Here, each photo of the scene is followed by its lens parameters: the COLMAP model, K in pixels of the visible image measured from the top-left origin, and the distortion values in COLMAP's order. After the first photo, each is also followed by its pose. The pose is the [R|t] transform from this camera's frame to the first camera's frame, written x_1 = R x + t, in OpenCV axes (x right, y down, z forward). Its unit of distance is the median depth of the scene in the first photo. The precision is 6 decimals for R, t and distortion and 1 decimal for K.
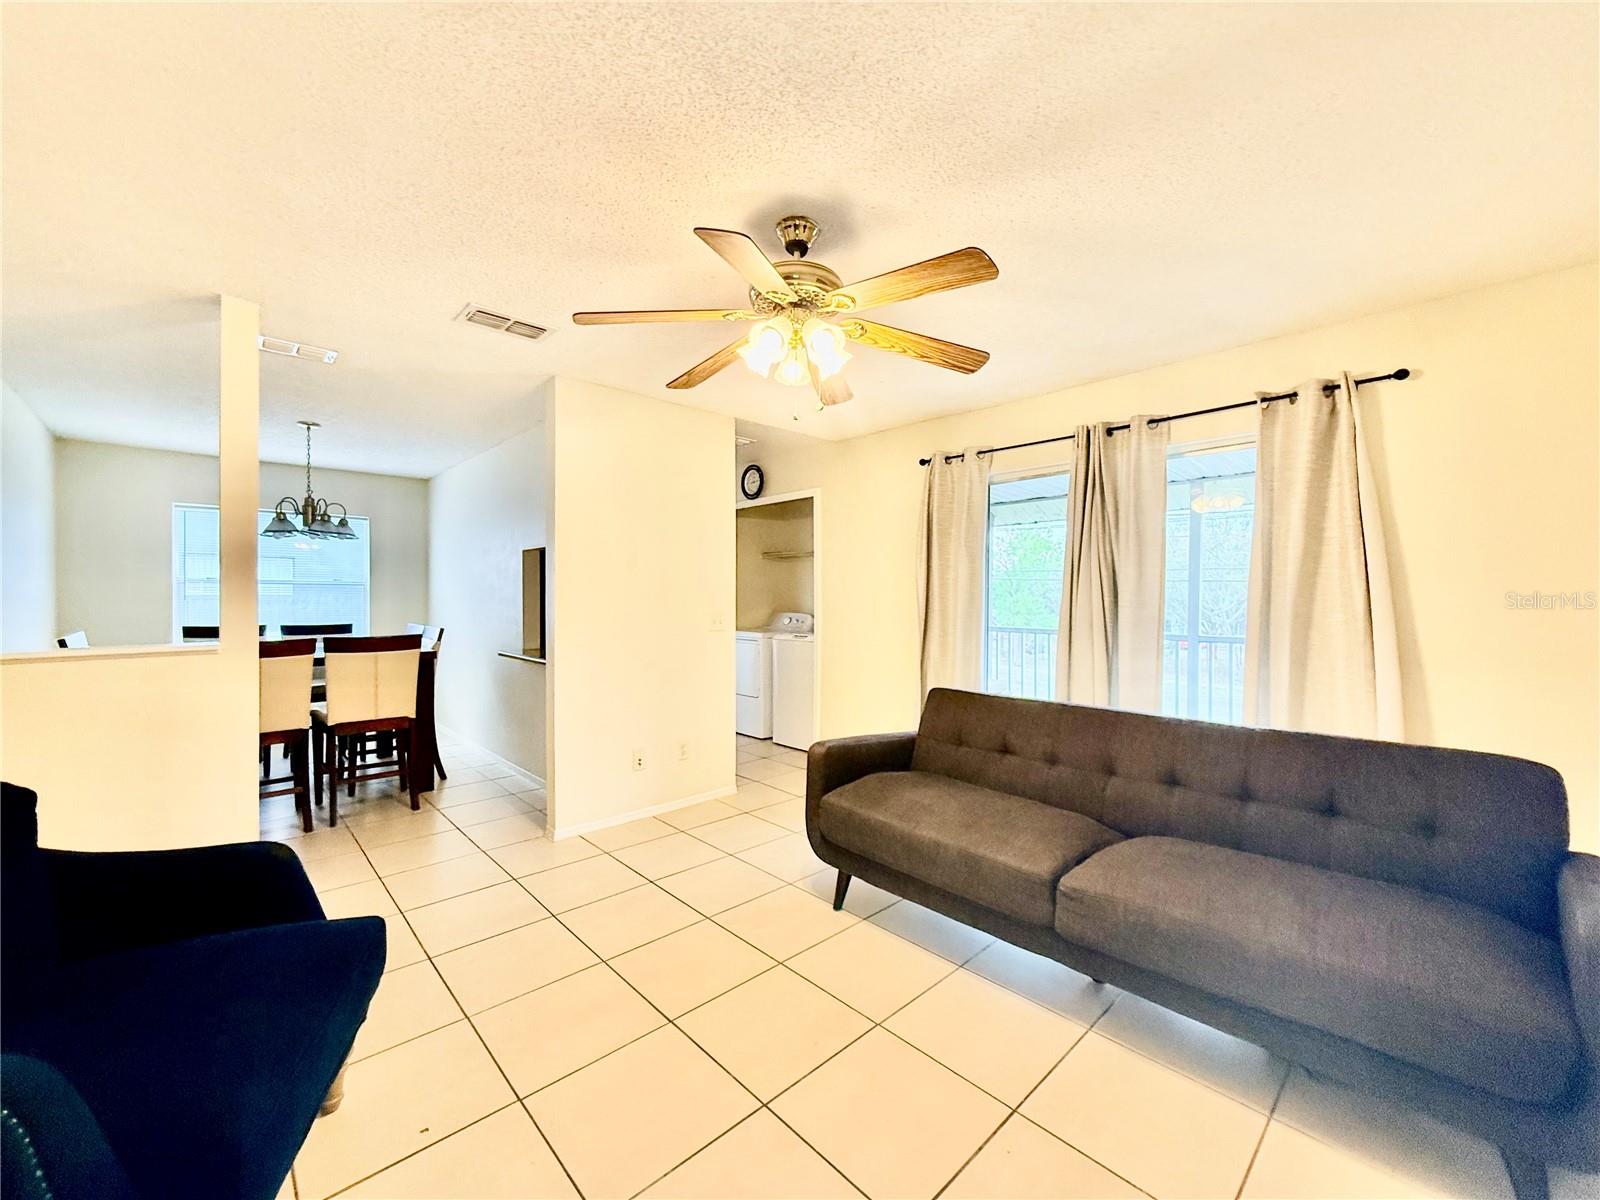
lens RADIAL K [[640.3, 0, 800.7], [0, 640.3, 605.3], [0, 0, 1]] dist [0.001869, 0.000183]
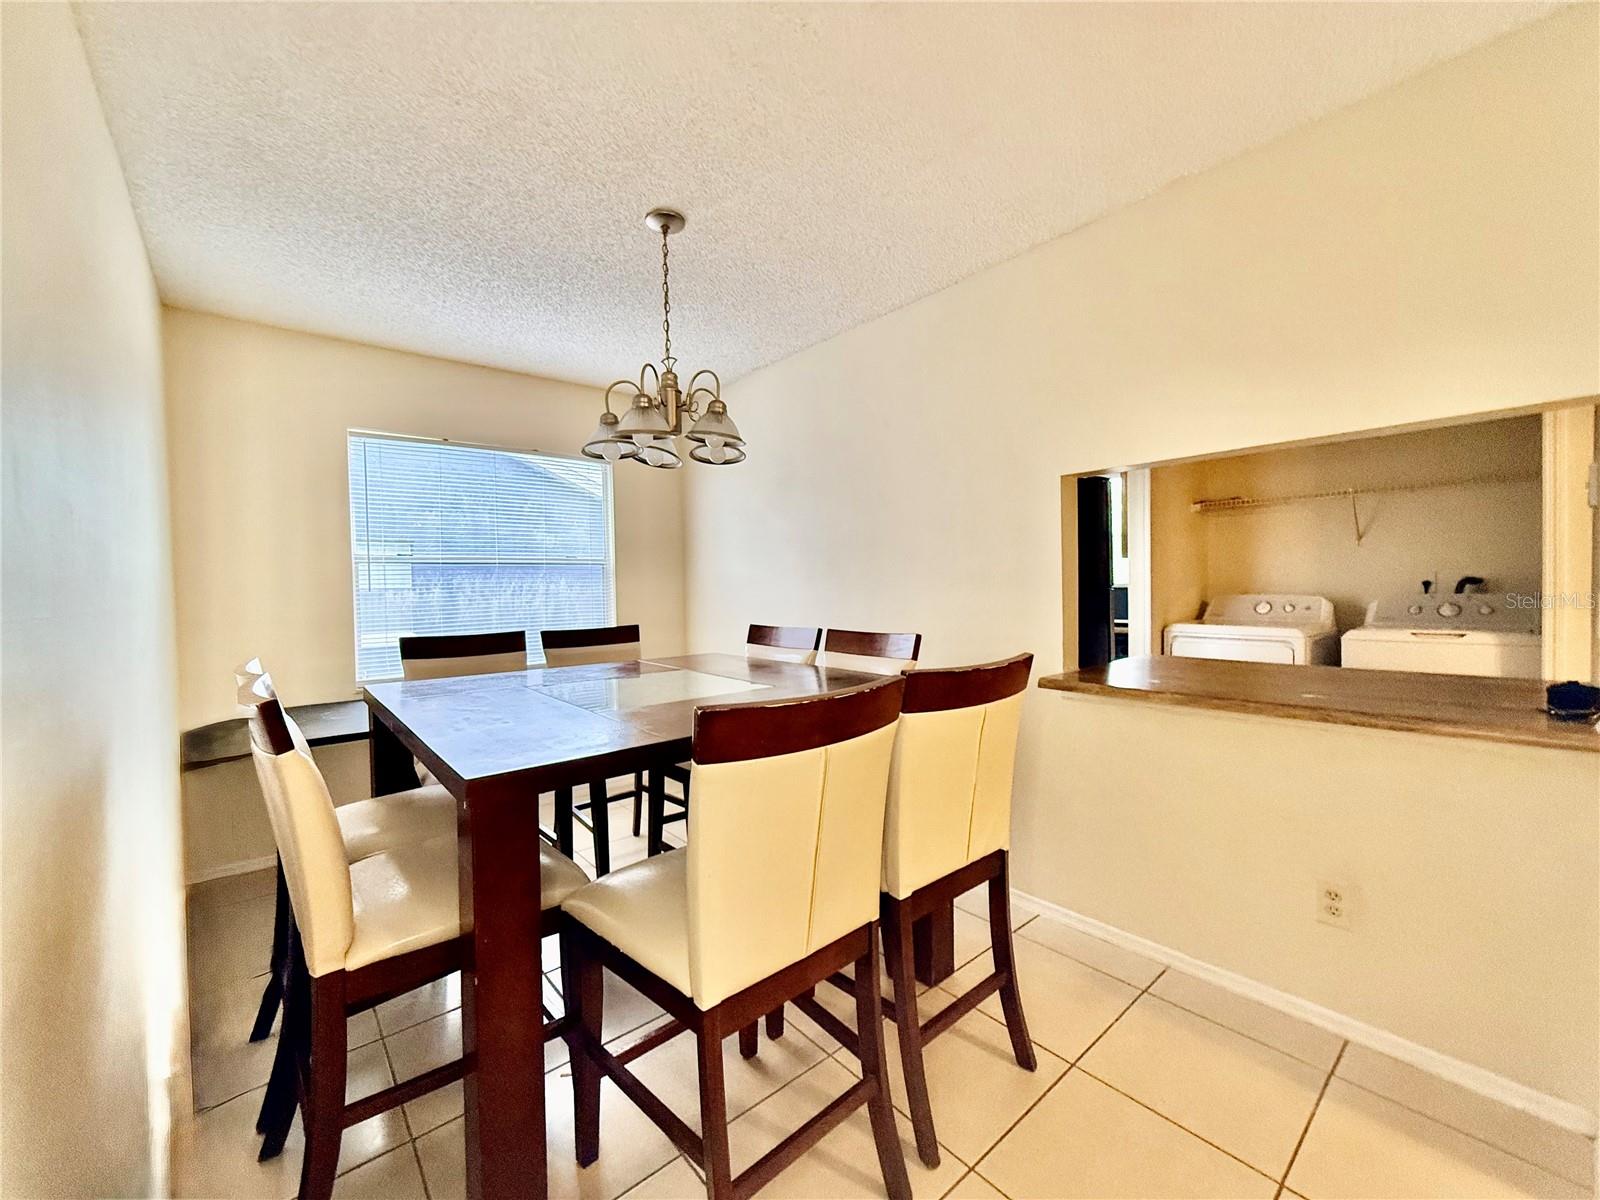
lens RADIAL K [[640.3, 0, 806.5], [0, 640.3, 601.9], [0, 0, 1]] dist [0.001869, 0.000183]
pose [[0.998896, -0.019199, -0.042885, -0.633137], [0.019692, 0.999744, 0.011098, 0.003436], [0.042661, -0.011930, 0.999018, 0.504367]]
